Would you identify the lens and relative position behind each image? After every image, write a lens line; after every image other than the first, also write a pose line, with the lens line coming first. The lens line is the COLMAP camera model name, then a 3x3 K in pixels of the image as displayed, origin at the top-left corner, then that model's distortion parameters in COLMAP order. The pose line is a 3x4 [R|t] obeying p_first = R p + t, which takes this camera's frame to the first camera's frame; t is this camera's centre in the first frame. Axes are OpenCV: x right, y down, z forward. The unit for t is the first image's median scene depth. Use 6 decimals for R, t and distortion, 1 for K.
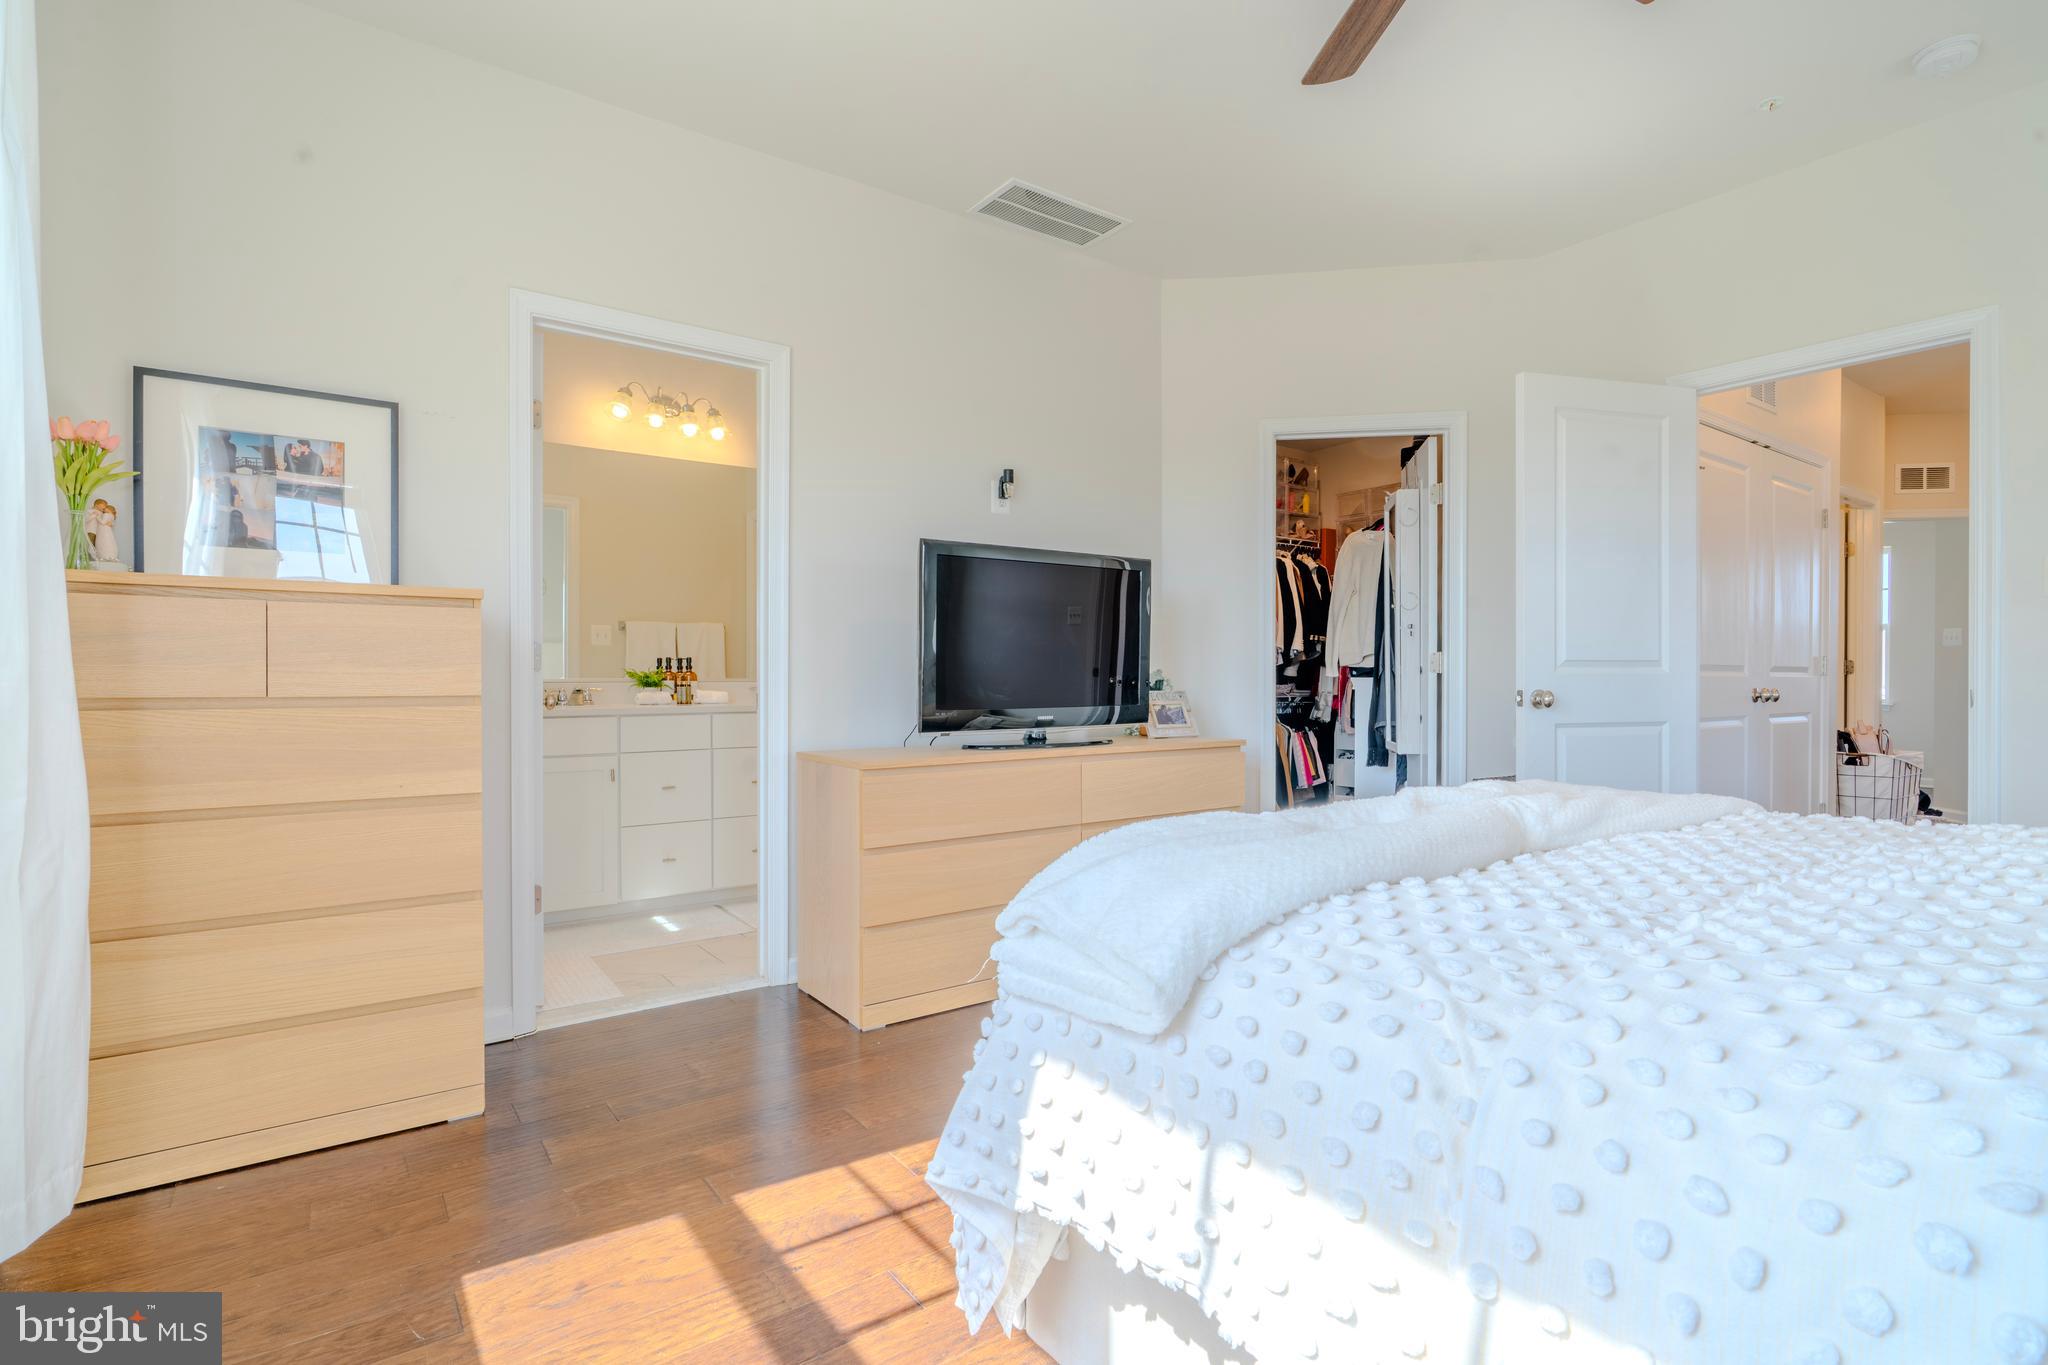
lens RADIAL K [[984.1, 0, 1024.0], [0, 984.1, 682.5], [0, 0, 1]] dist [-0.003262, -0.000449]
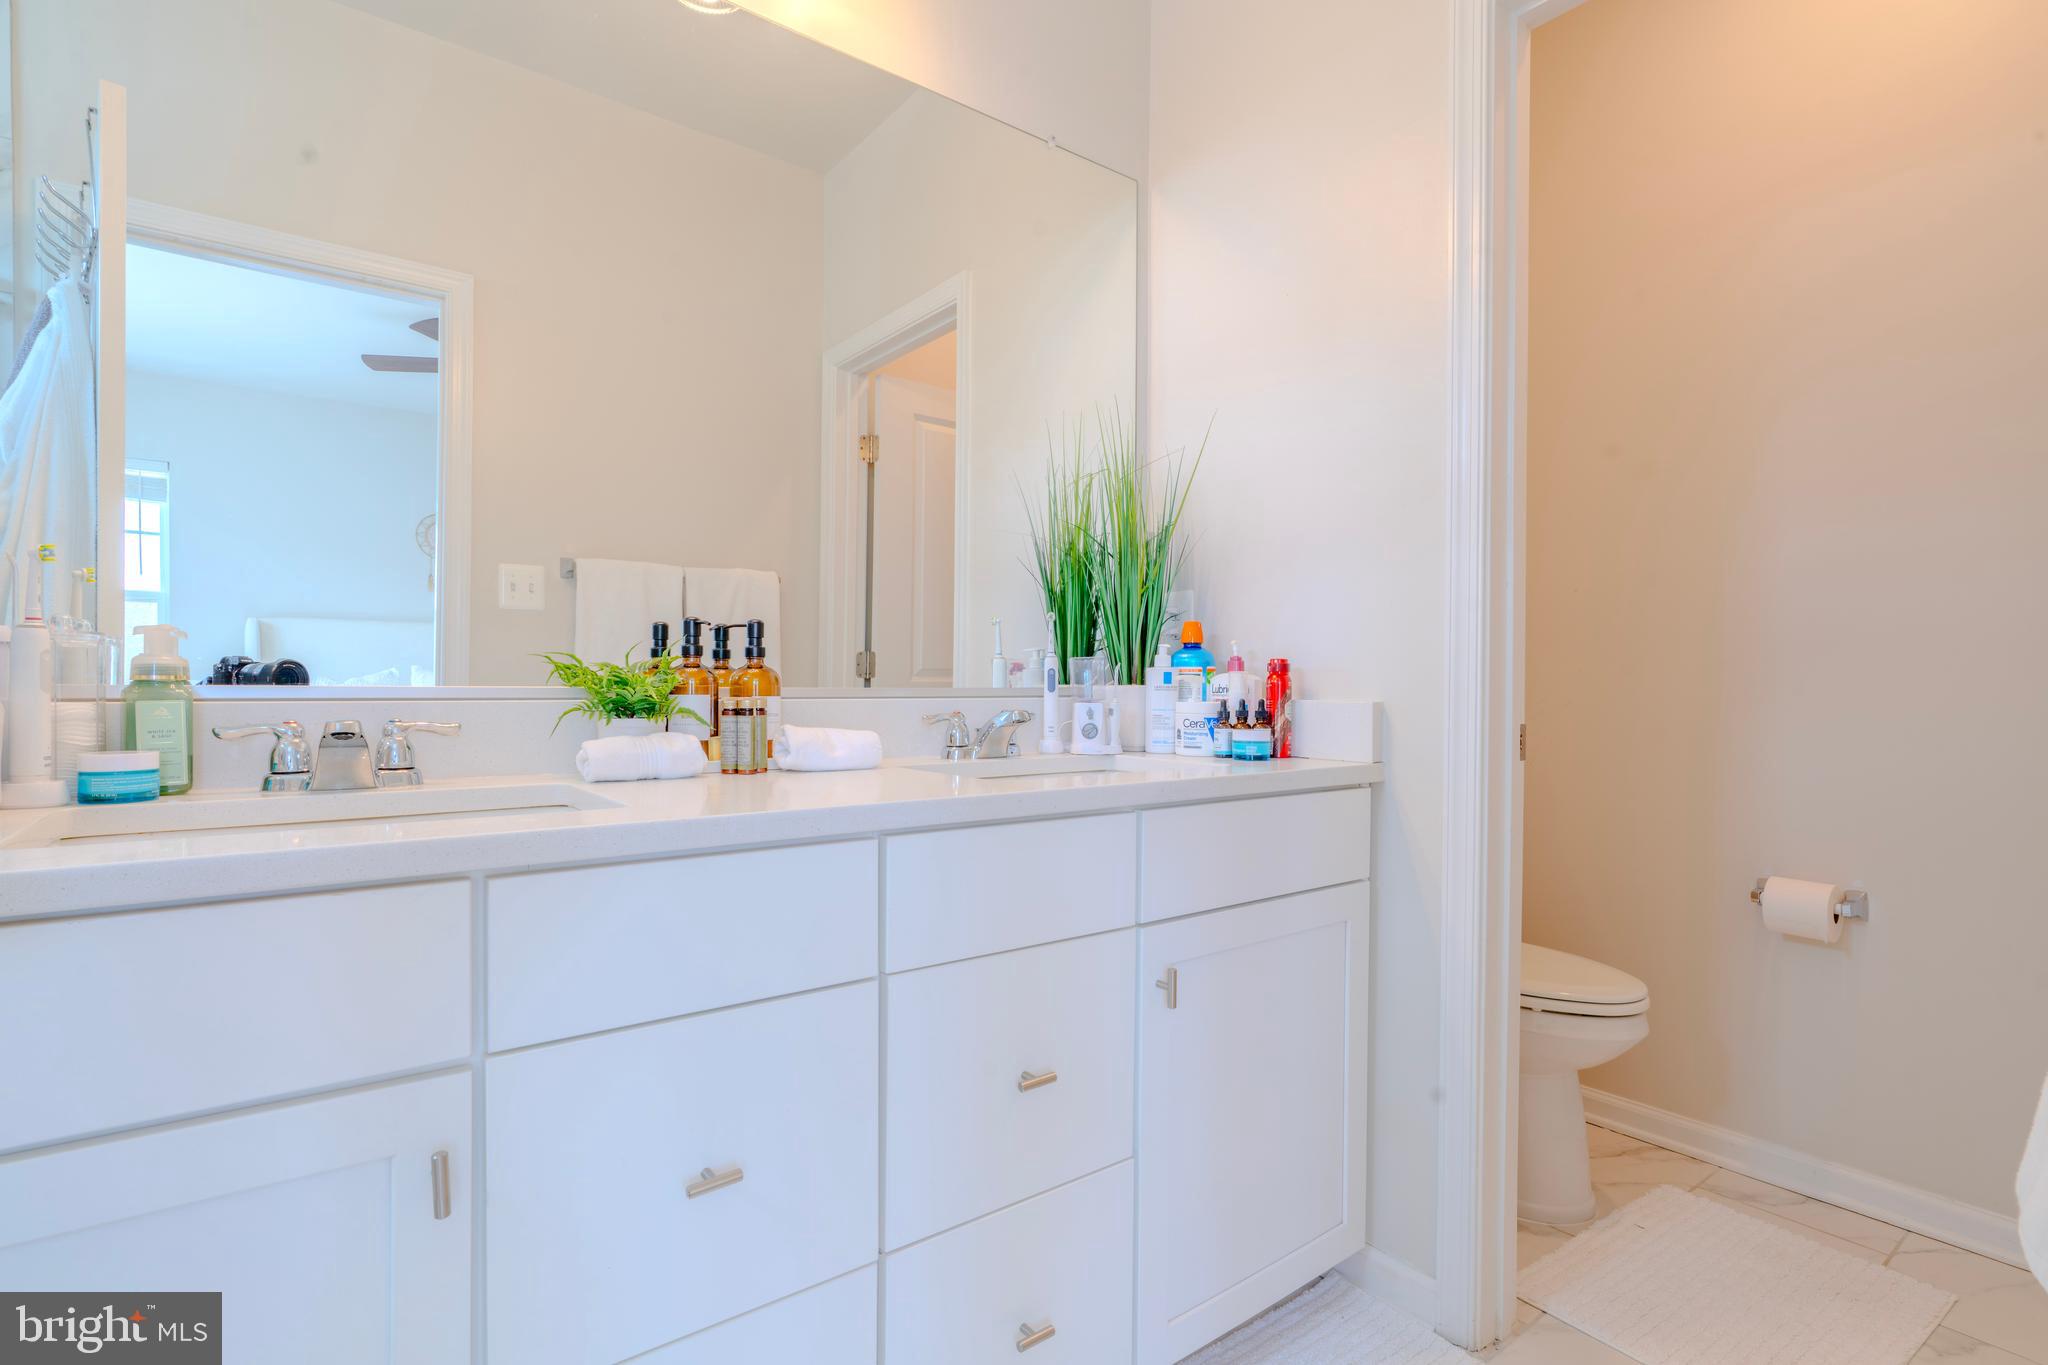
lens RADIAL K [[984.1, 0, 1024.0], [0, 984.1, 682.5], [0, 0, 1]] dist [-0.003262, -0.000449]
pose [[0.999755, 0.005517, 0.021423, -0.263391], [-0.005512, 0.999985, -0.000265, -0.006176], [-0.021424, 0.000147, 0.999770, 0.688953]]
